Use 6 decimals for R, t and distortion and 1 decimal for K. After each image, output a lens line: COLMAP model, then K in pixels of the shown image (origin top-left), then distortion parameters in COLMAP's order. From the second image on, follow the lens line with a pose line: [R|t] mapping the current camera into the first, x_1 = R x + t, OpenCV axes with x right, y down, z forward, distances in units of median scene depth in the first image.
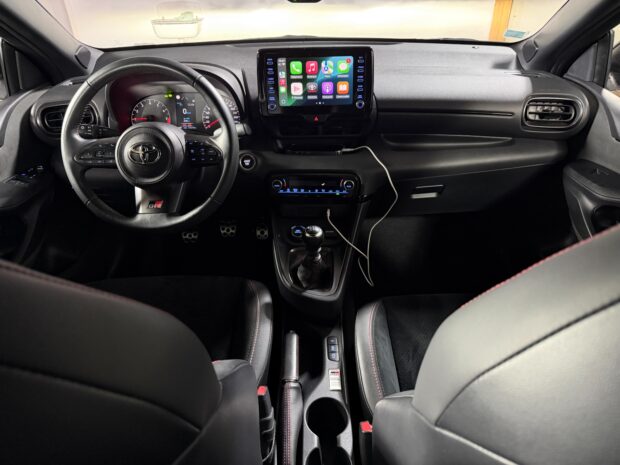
lens RADIAL K [[442.9, 0, 313.2], [0, 442.9, 245.1], [0, 0, 1]] dist [0.047212, -0.072319]
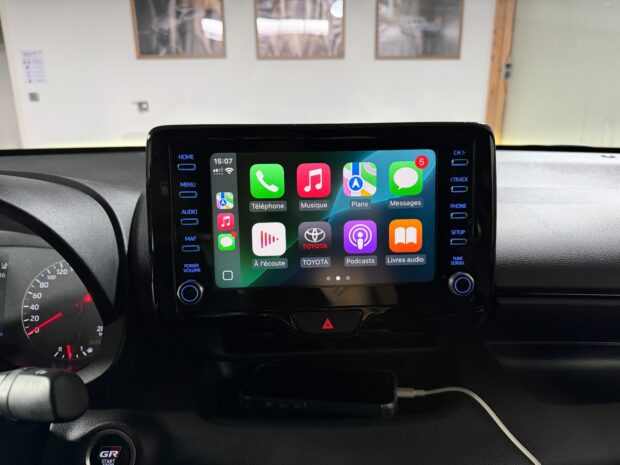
lens RADIAL K [[442.9, 0, 309.8], [0, 442.9, 239.3], [0, 0, 1]] dist [0.047212, -0.072319]
pose [[0.999170, -0.003213, 0.040607, -0.019528], [0.014831, 0.957154, -0.289198, -0.254626], [-0.037938, 0.289560, 0.956408, 0.680611]]
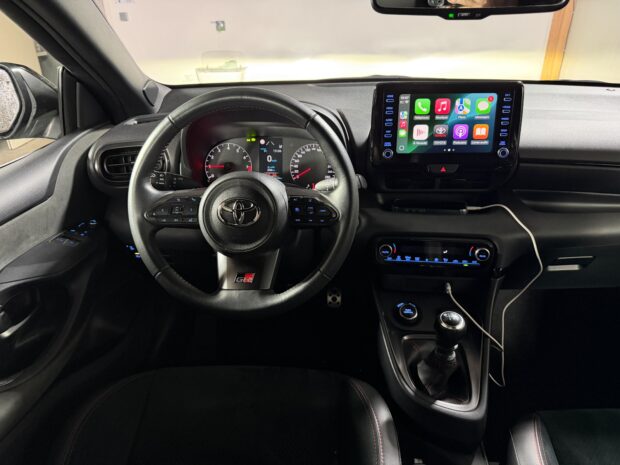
lens RADIAL K [[442.9, 0, 307.7], [0, 442.9, 241.7], [0, 0, 1]] dist [0.047212, -0.072319]
pose [[0.998249, 0.028575, -0.051791, -0.189557], [-0.034003, 0.993661, -0.107149, -0.068124], [0.048401, 0.108723, 0.992893, 0.229834]]
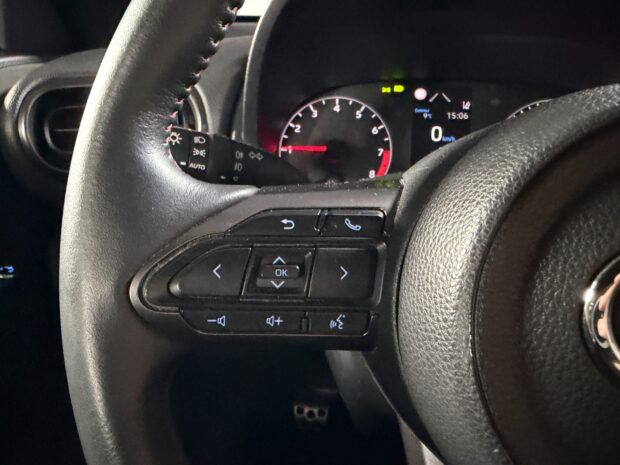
lens RADIAL K [[442.9, 0, 253.7], [0, 442.9, 230.5], [0, 0, 1]] dist [0.047212, -0.072319]
pose [[0.986972, 0.069529, -0.145095, -0.413651], [-0.096712, 0.977077, -0.189648, -0.167069], [0.128583, 0.201210, 0.971072, 0.745050]]
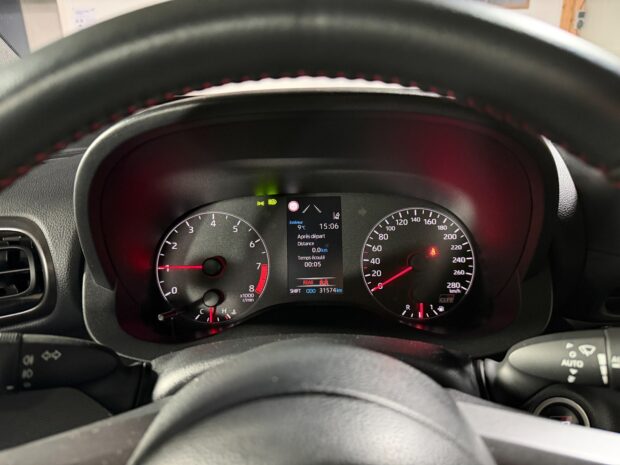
lens RADIAL K [[442.9, 0, 305.1], [0, 442.9, 224.8], [0, 0, 1]] dist [0.047212, -0.072319]
pose [[0.999964, -0.005083, -0.006863, -0.323214], [0.003292, 0.970910, -0.239421, -0.258507], [0.007881, 0.239390, 0.970892, 0.736765]]
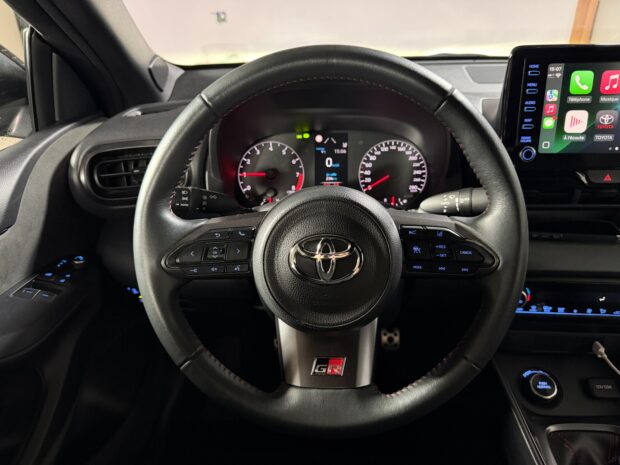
lens RADIAL K [[442.9, 0, 303.8], [0, 442.9, 238.6], [0, 0, 1]] dist [0.047212, -0.072319]
pose [[0.998670, 0.018203, -0.048238, -0.324526], [-0.023525, 0.993410, -0.112179, -0.150825], [0.045878, 0.113164, 0.992517, 0.486397]]
